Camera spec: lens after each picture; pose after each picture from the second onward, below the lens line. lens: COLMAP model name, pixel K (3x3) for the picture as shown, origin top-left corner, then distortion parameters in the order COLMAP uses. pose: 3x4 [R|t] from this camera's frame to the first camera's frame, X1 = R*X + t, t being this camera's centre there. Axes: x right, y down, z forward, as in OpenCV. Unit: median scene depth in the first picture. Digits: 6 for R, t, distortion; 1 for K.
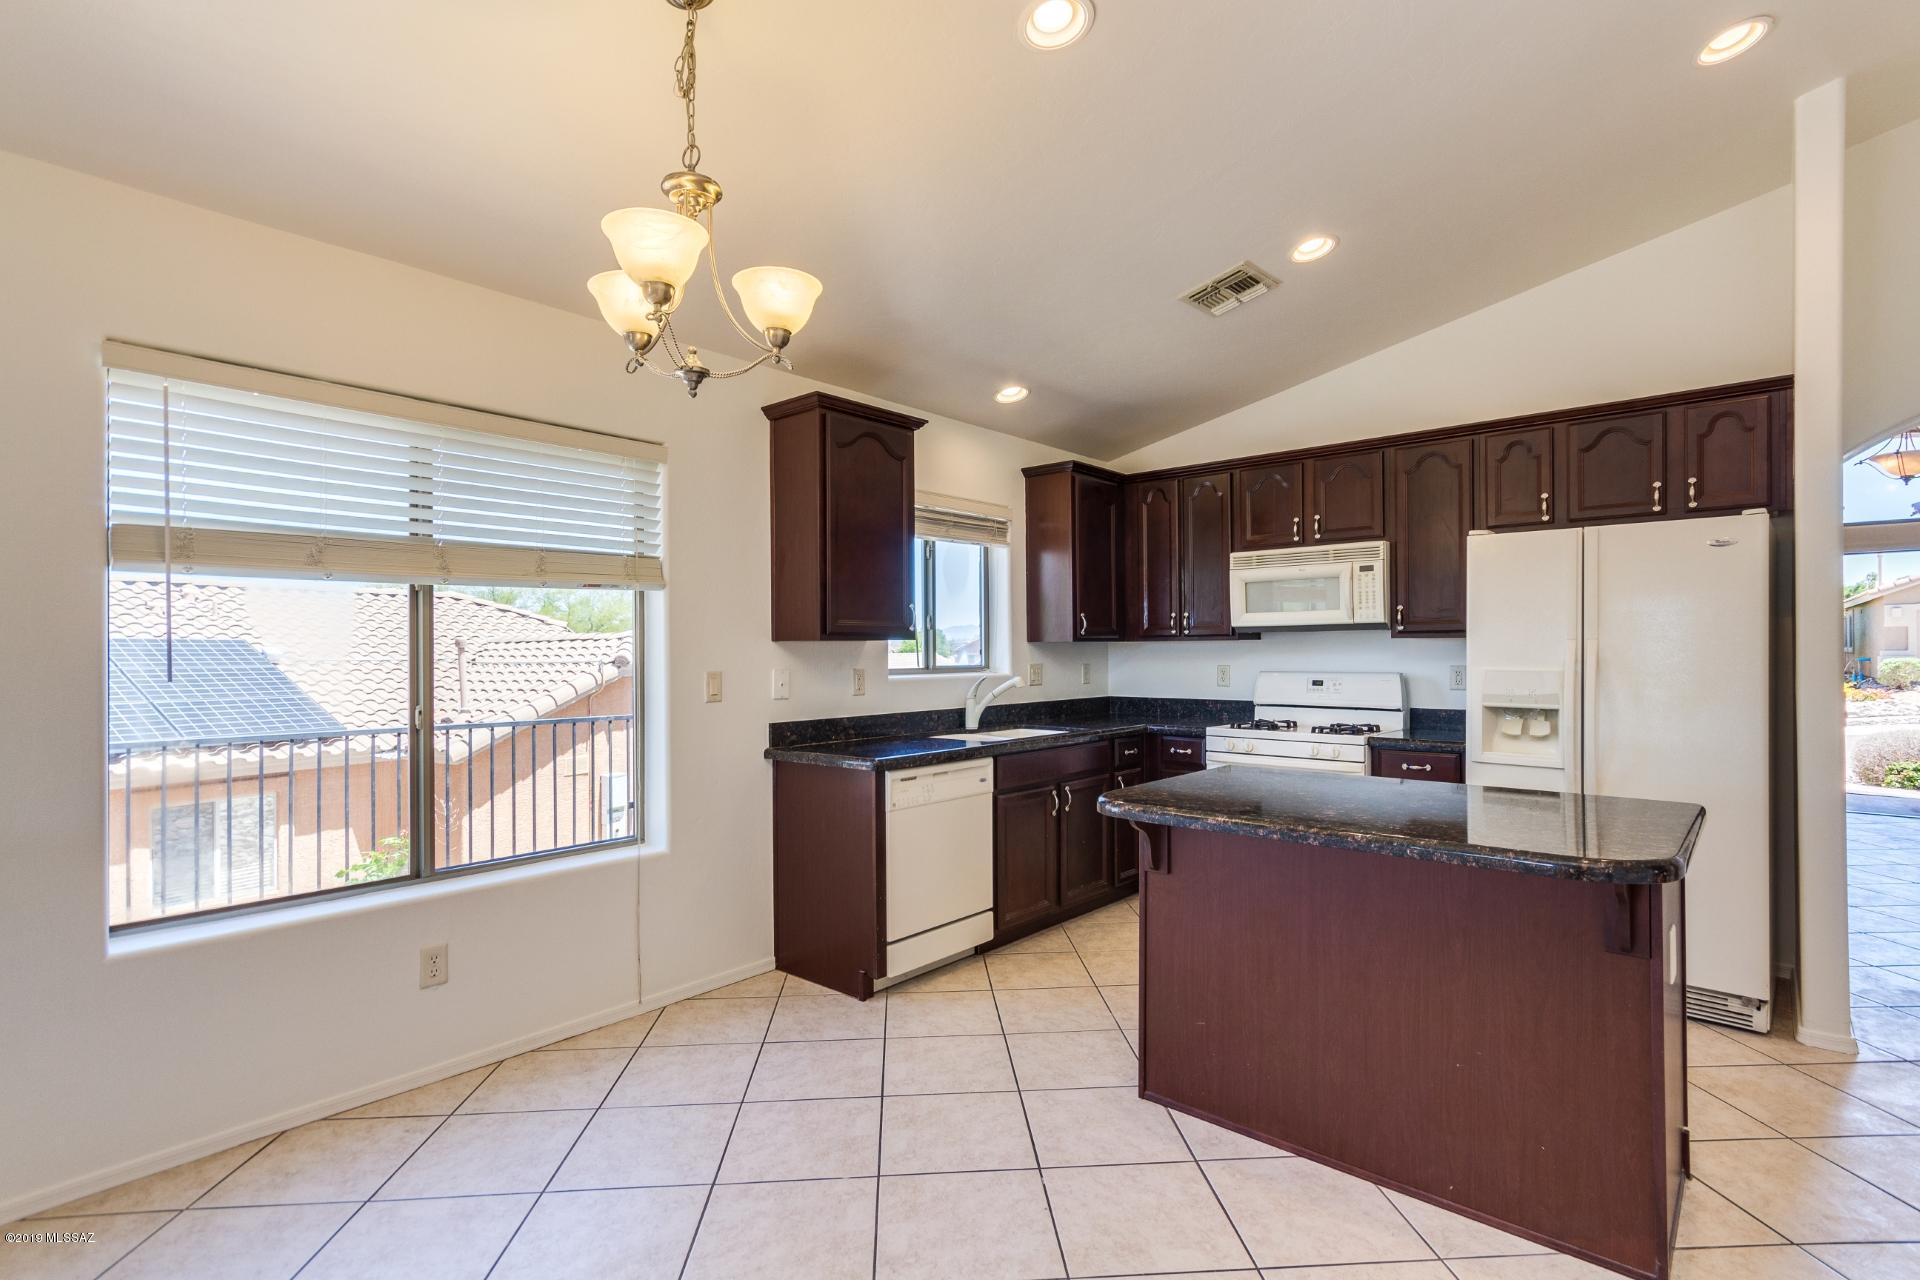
lens RADIAL K [[884.2, 0, 955.7], [0, 884.2, 647.0], [0, 0, 1]] dist [-0.003661, 0.000892]
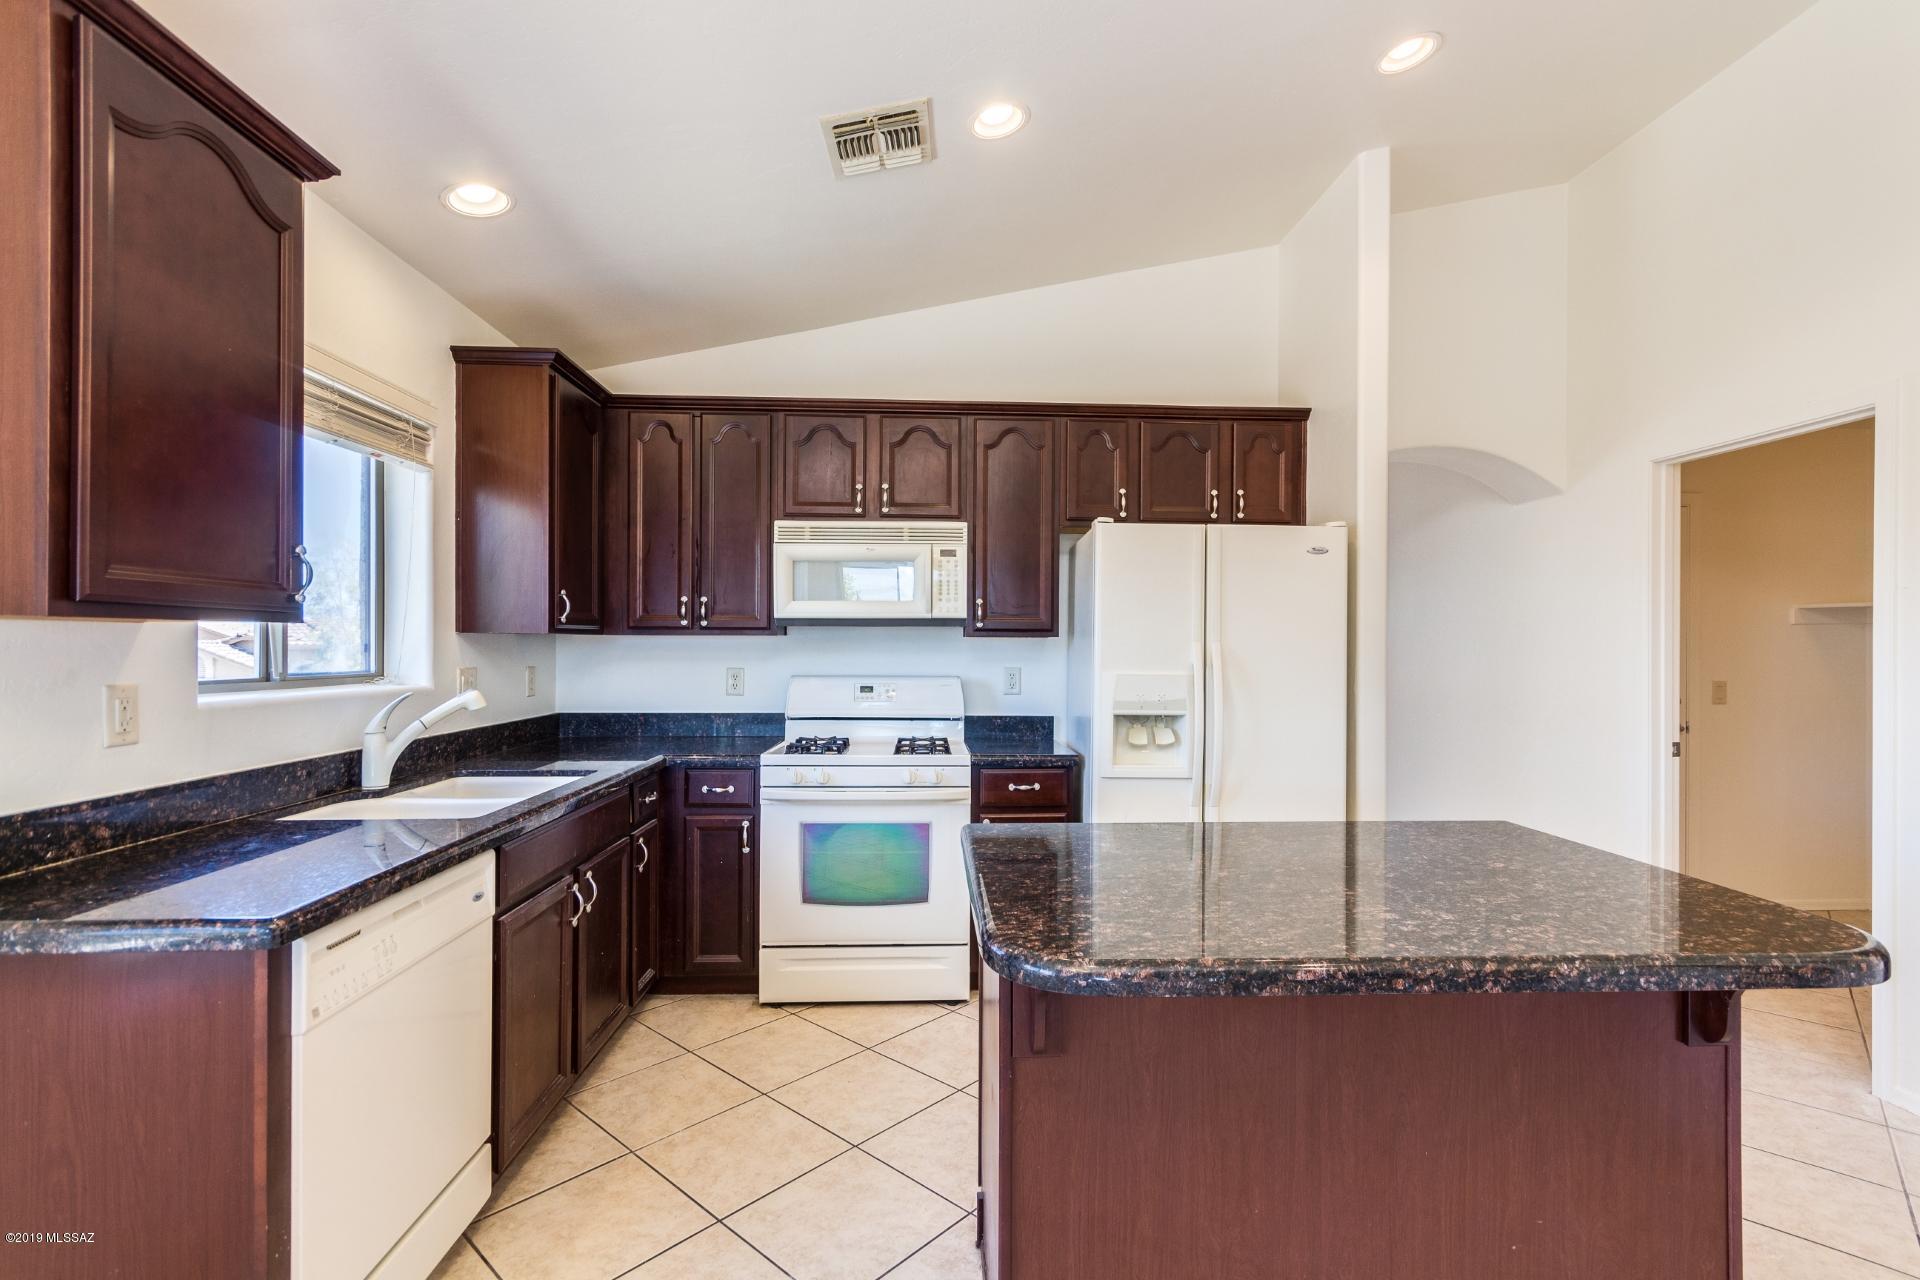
lens RADIAL K [[884.2, 0, 962.2], [0, 884.2, 646.7], [0, 0, 1]] dist [-0.003661, 0.000892]
pose [[0.714658, 0.009969, 0.699403, -0.112376], [-0.012396, 0.999922, -0.001586, 0.001202], [-0.699364, -0.007536, 0.714726, 0.377361]]
